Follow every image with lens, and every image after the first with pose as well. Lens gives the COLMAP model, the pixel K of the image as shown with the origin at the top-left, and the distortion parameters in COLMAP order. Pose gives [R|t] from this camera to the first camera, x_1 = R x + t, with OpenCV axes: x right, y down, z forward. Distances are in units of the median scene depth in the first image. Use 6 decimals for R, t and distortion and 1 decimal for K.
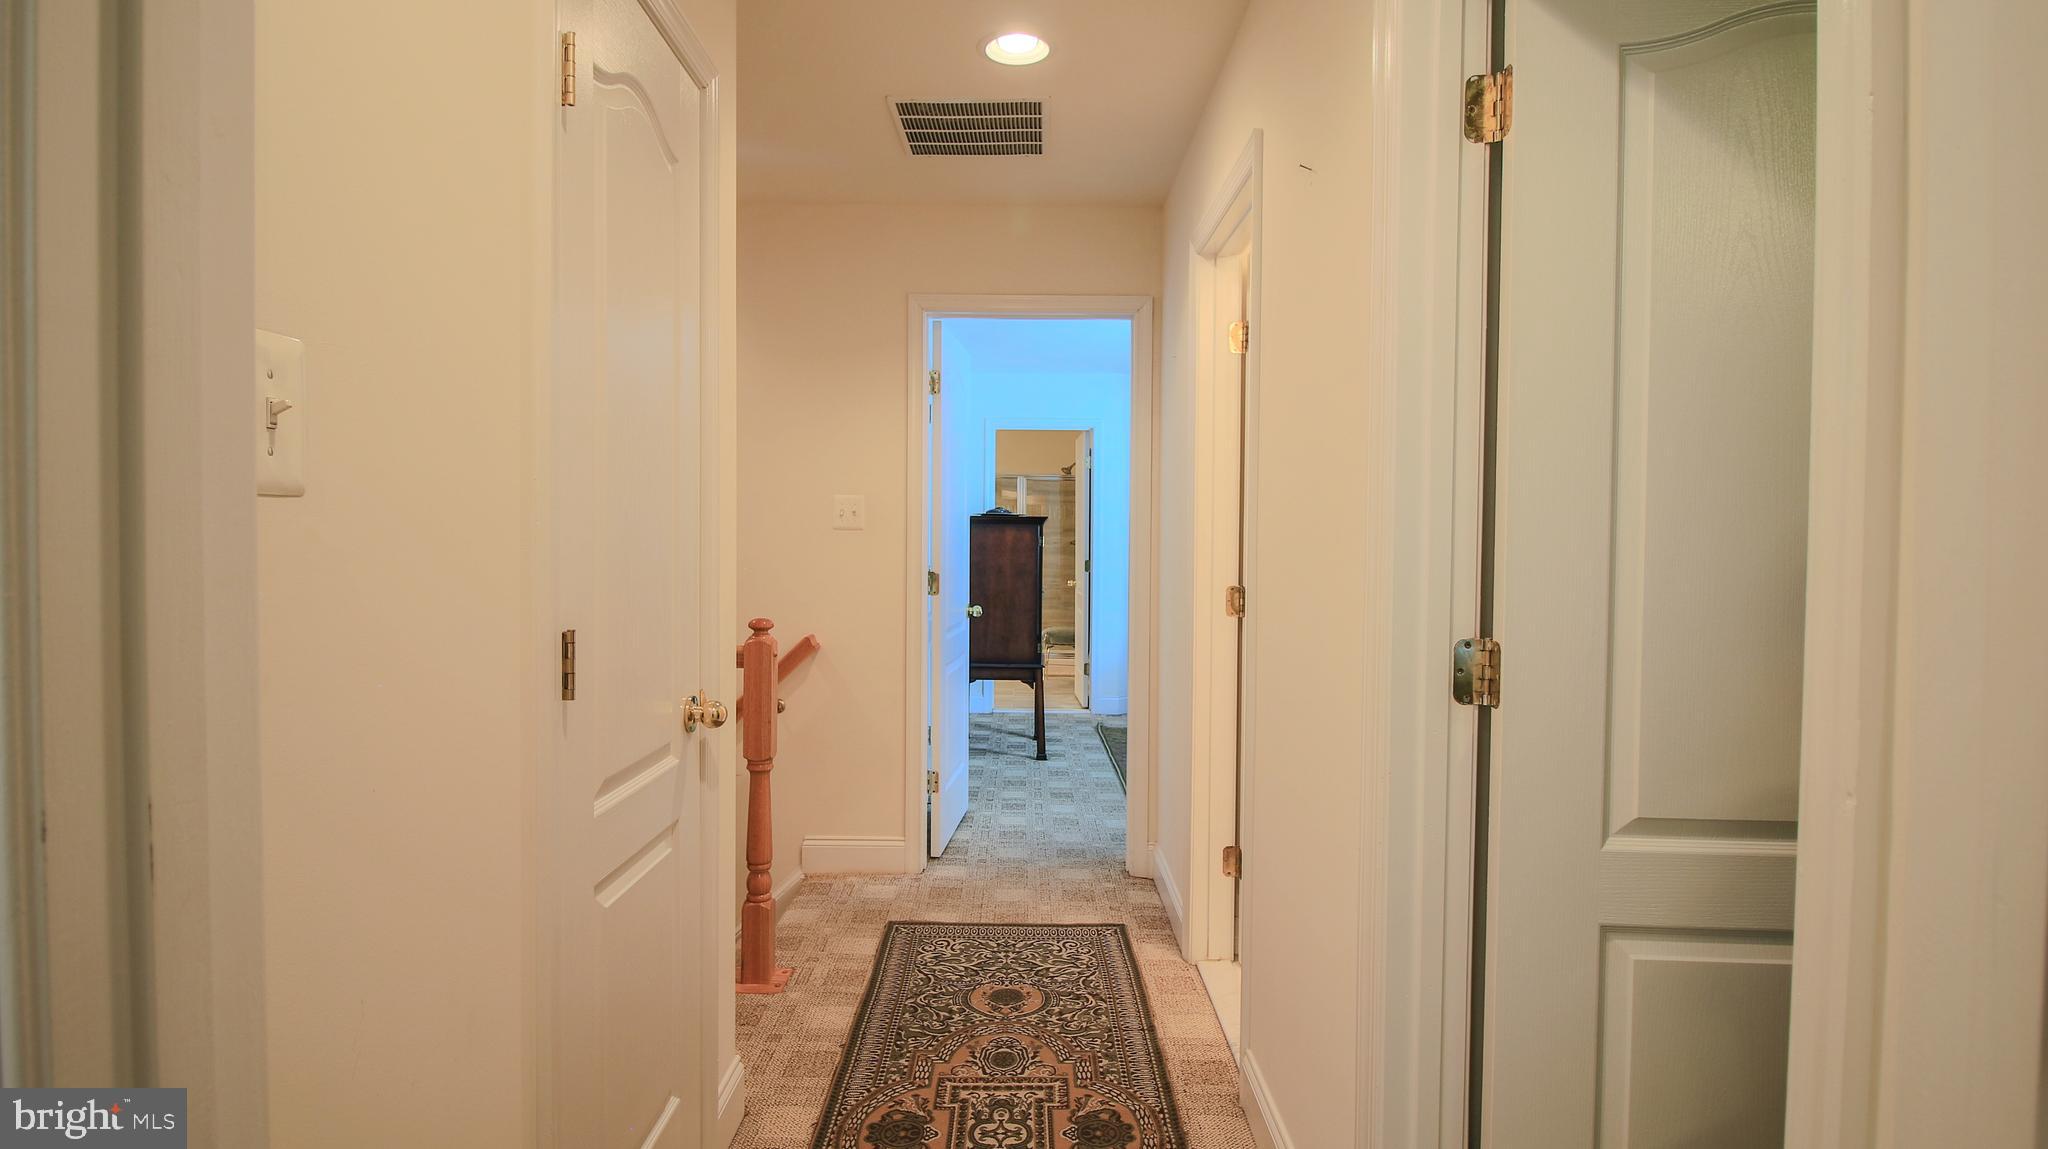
lens RADIAL K [[1043.8, 0, 1020.2], [0, 1043.8, 569.9], [0, 0, 1]] dist [0.025207, -0.014242]
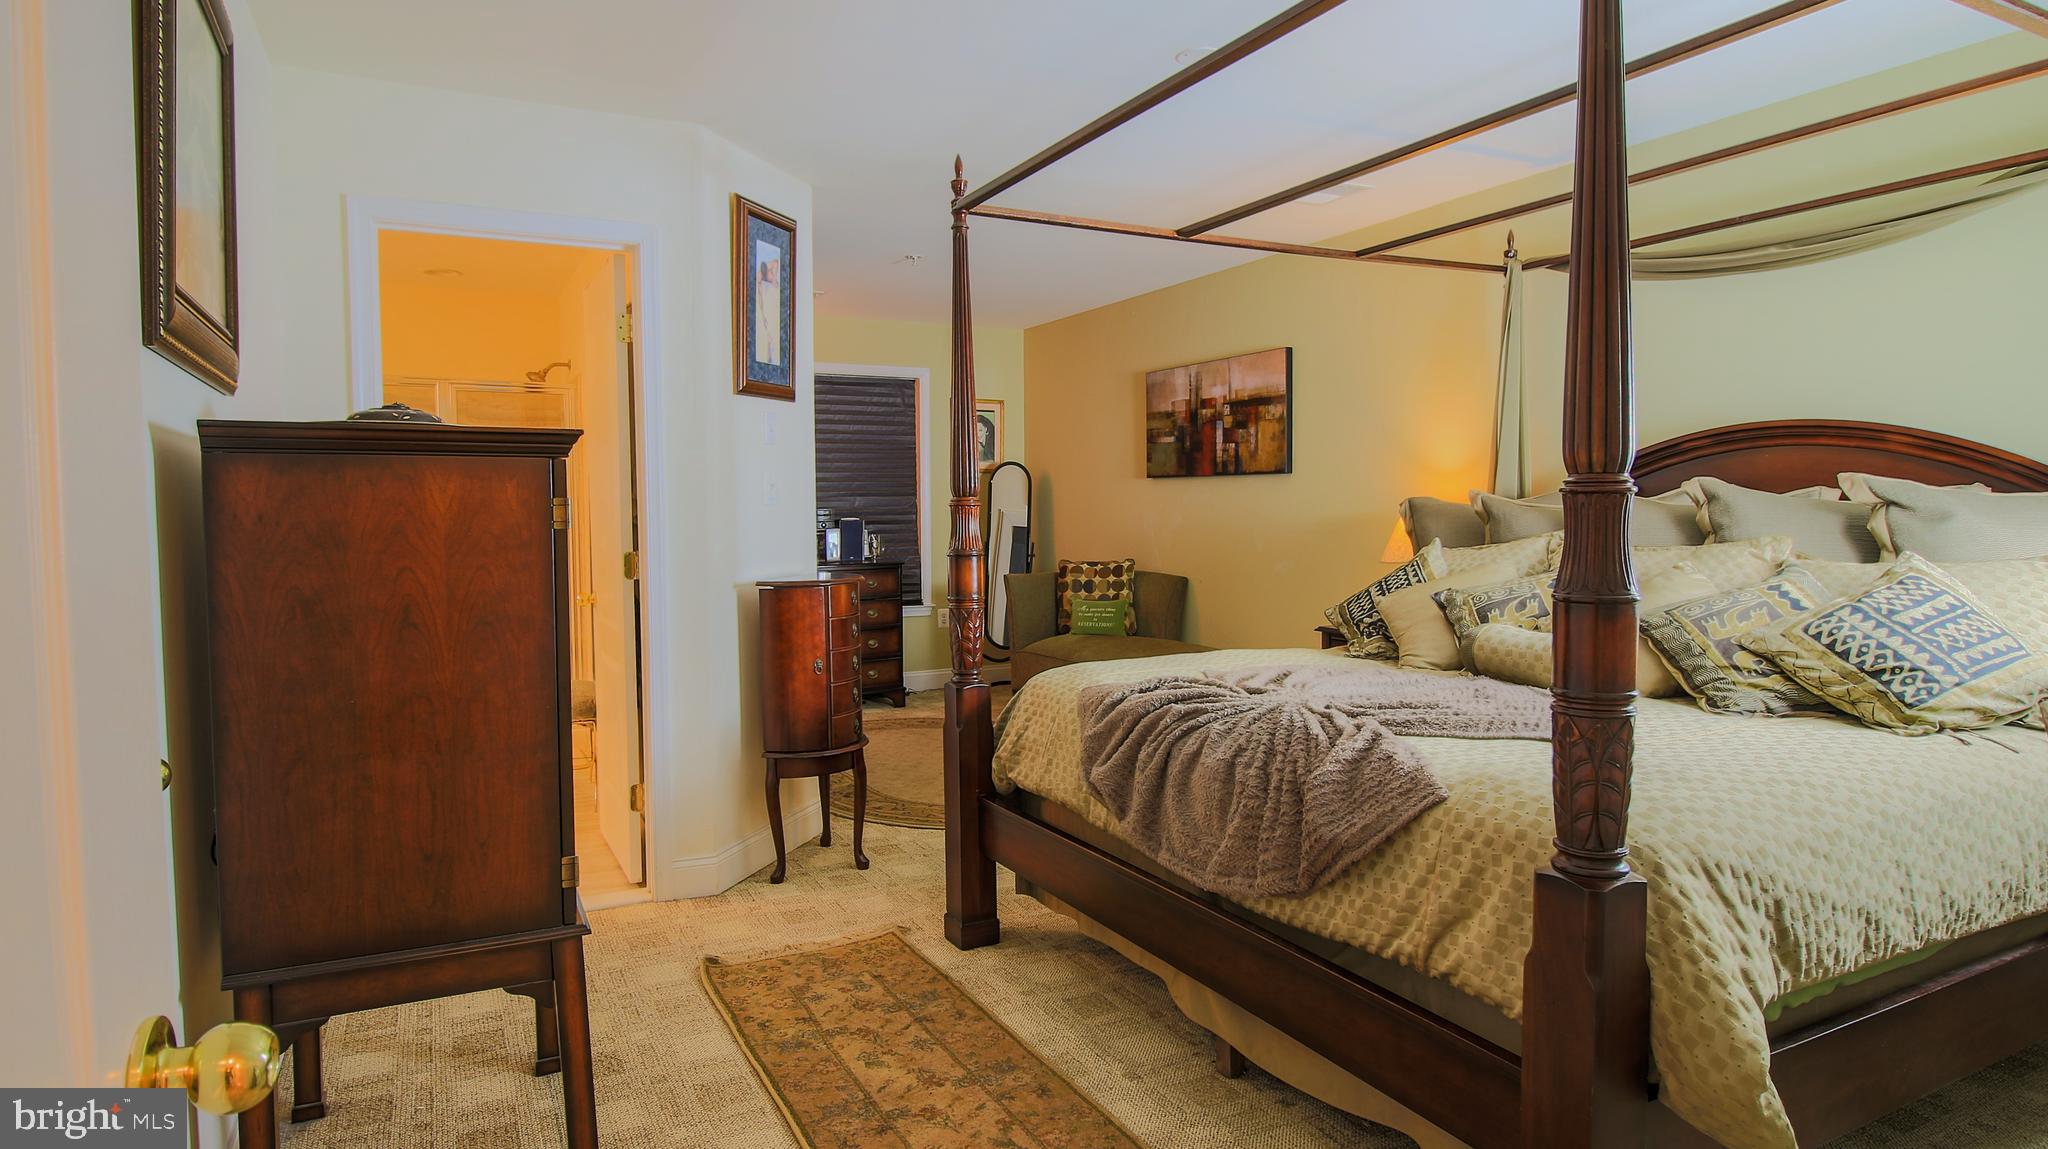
lens RADIAL K [[1058.4, 0, 1023.5], [0, 1058.4, 569.1], [0, 0, 1]] dist [0.001225, -0.013787]
pose [[0.871295, -0.037462, 0.489327, -0.013371], [0.023482, 0.999123, 0.034680, -0.017943], [-0.490197, -0.018726, 0.871410, 0.657906]]
